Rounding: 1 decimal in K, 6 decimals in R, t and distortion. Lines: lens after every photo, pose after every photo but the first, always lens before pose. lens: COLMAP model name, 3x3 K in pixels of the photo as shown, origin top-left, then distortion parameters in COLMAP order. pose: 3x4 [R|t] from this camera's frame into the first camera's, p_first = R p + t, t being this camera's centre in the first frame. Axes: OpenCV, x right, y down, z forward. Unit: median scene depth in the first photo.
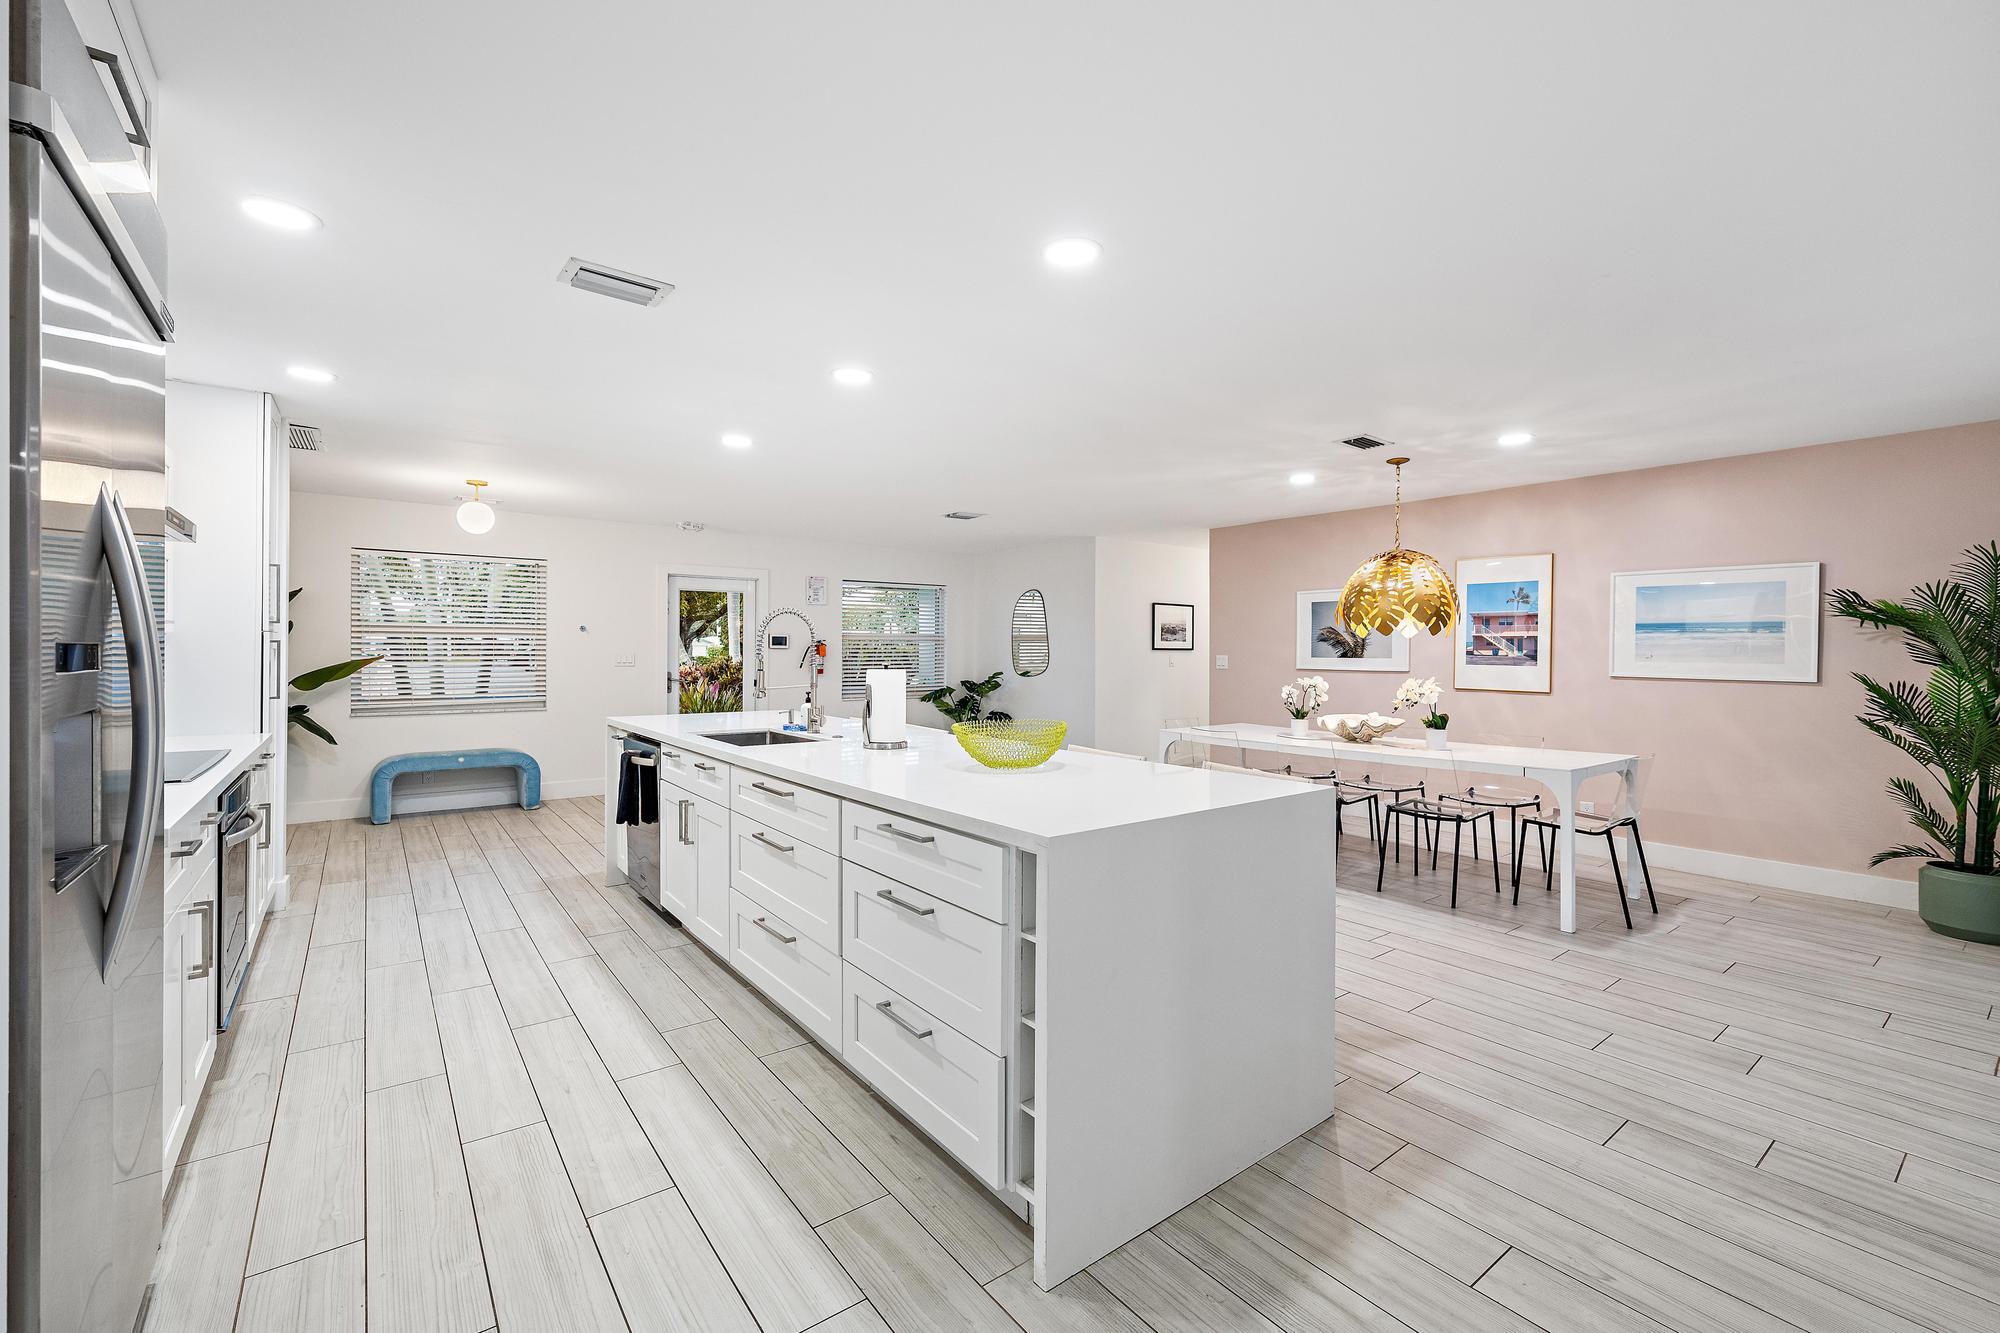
lens RADIAL K [[824.4, 0, 990.4], [0, 824.4, 655.6], [0, 0, 1]] dist [-0.000386, -0.000095]
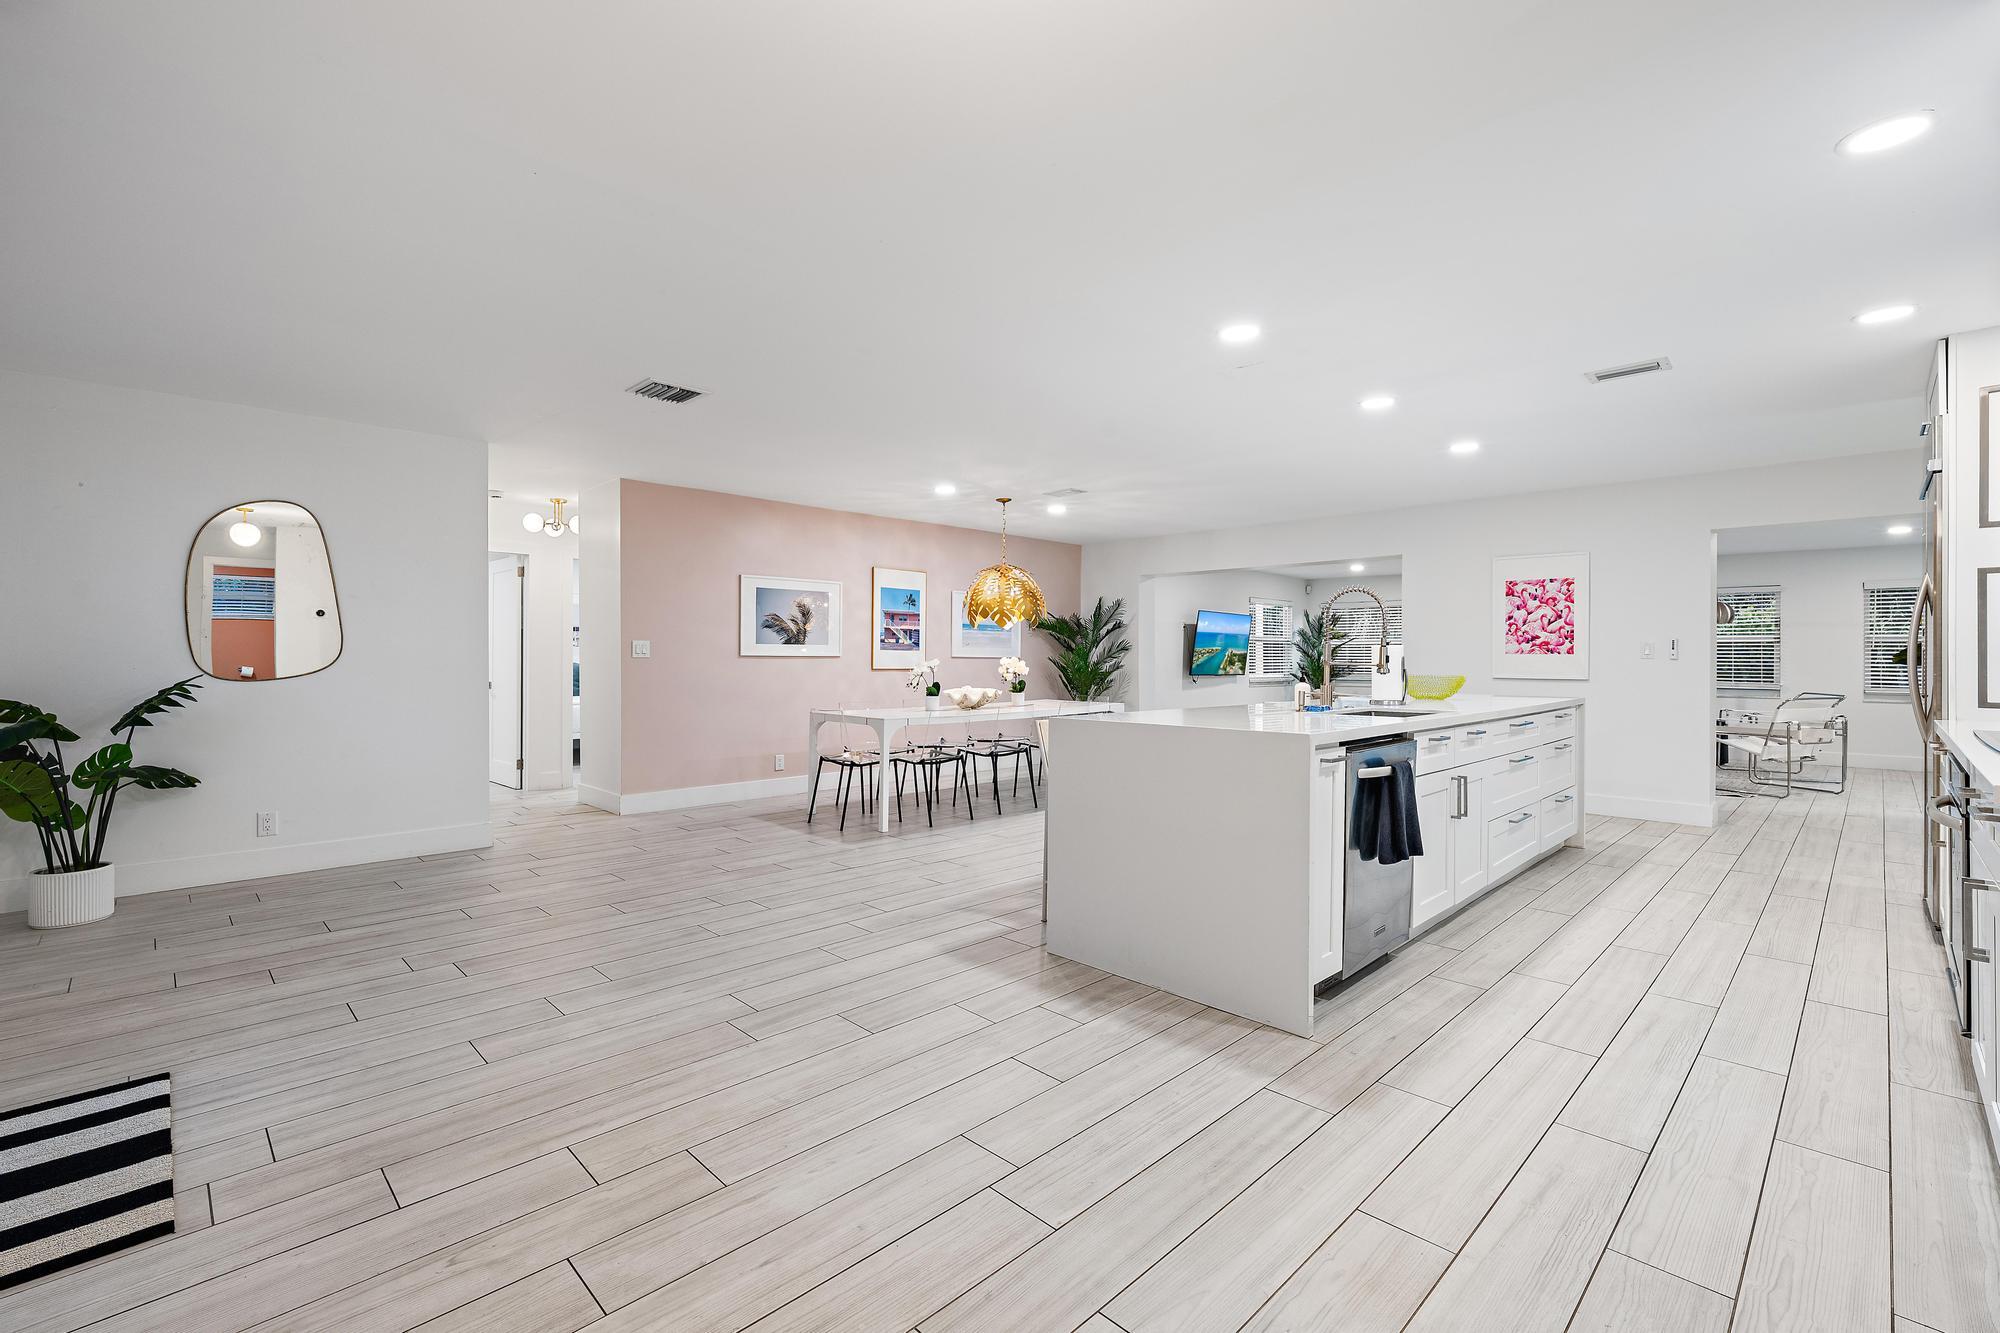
lens RADIAL K [[864.2, 0, 990.5], [0, 864.2, 659.4], [0, 0, 1]] dist [0.005126, 0.000459]
pose [[-0.122012, -0.012983, 0.992444, -0.835235], [-0.002000, 0.999916, 0.012834, 0.009116], [-0.992527, -0.000419, -0.122028, 1.048265]]
